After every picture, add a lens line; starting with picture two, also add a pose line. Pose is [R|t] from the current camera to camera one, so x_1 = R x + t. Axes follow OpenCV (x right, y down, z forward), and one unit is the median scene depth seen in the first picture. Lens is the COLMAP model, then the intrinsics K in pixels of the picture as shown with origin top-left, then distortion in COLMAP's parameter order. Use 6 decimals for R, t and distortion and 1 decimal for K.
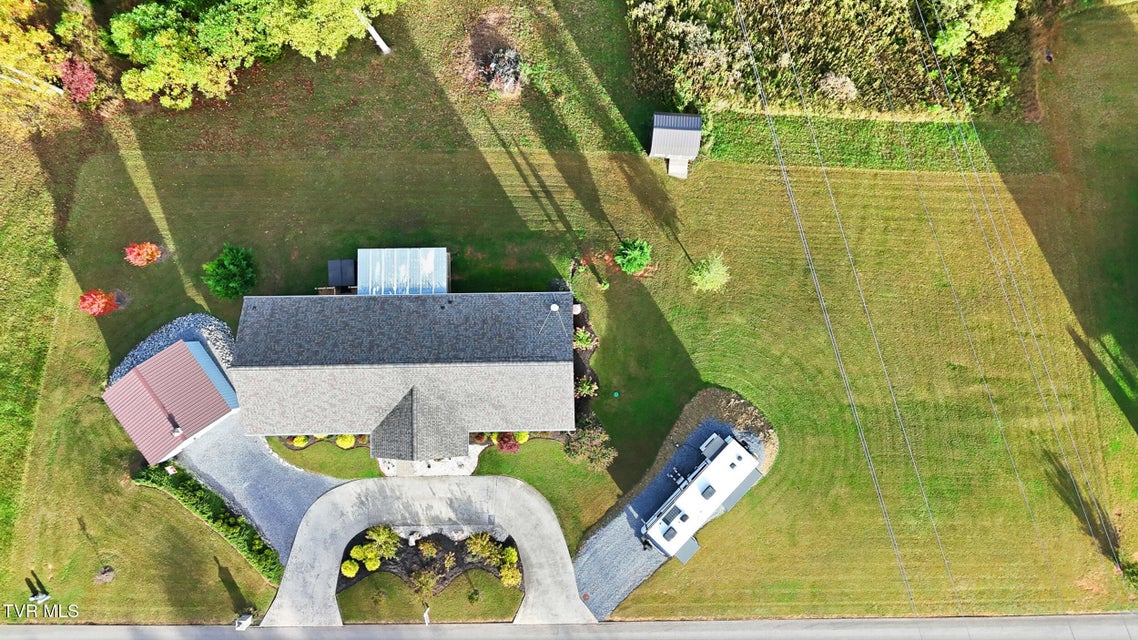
lens RADIAL K [[830.8, 0, 574.1], [0, 830.8, 316.4], [0, 0, 1]] dist [0.091941, -0.095232]
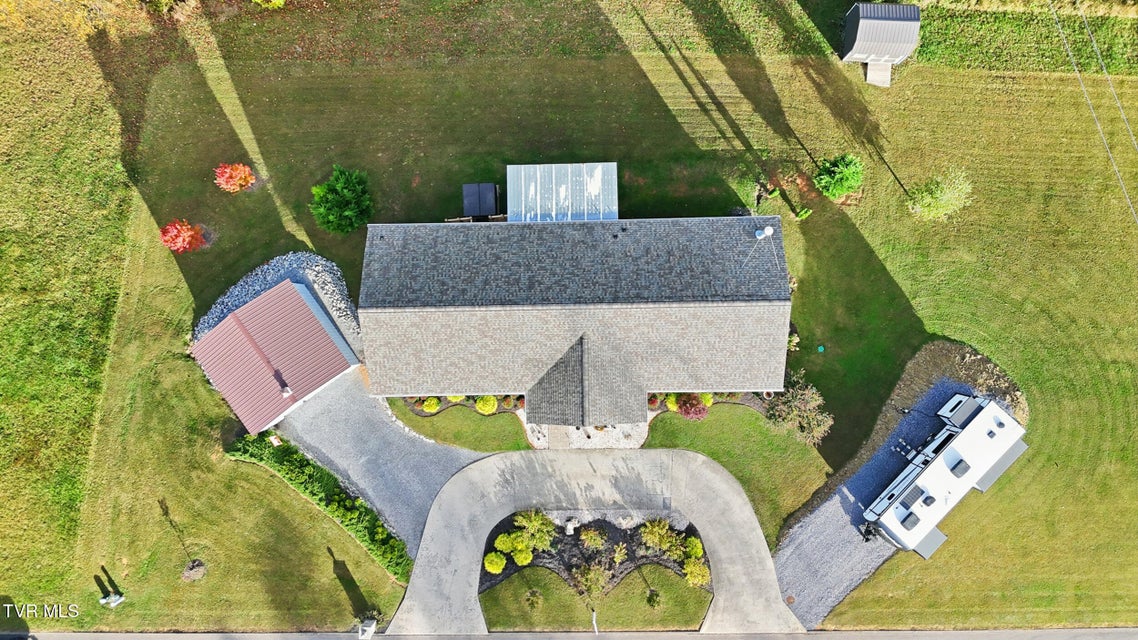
lens RADIAL K [[830.8, 0, 574.1], [0, 830.8, 316.4], [0, 0, 1]] dist [0.091941, -0.095232]
pose [[0.999987, -0.002552, -0.004313, -0.182619], [0.002552, 0.999997, 0.000029, 0.061996], [0.004313, -0.000040, 0.999991, 0.191358]]
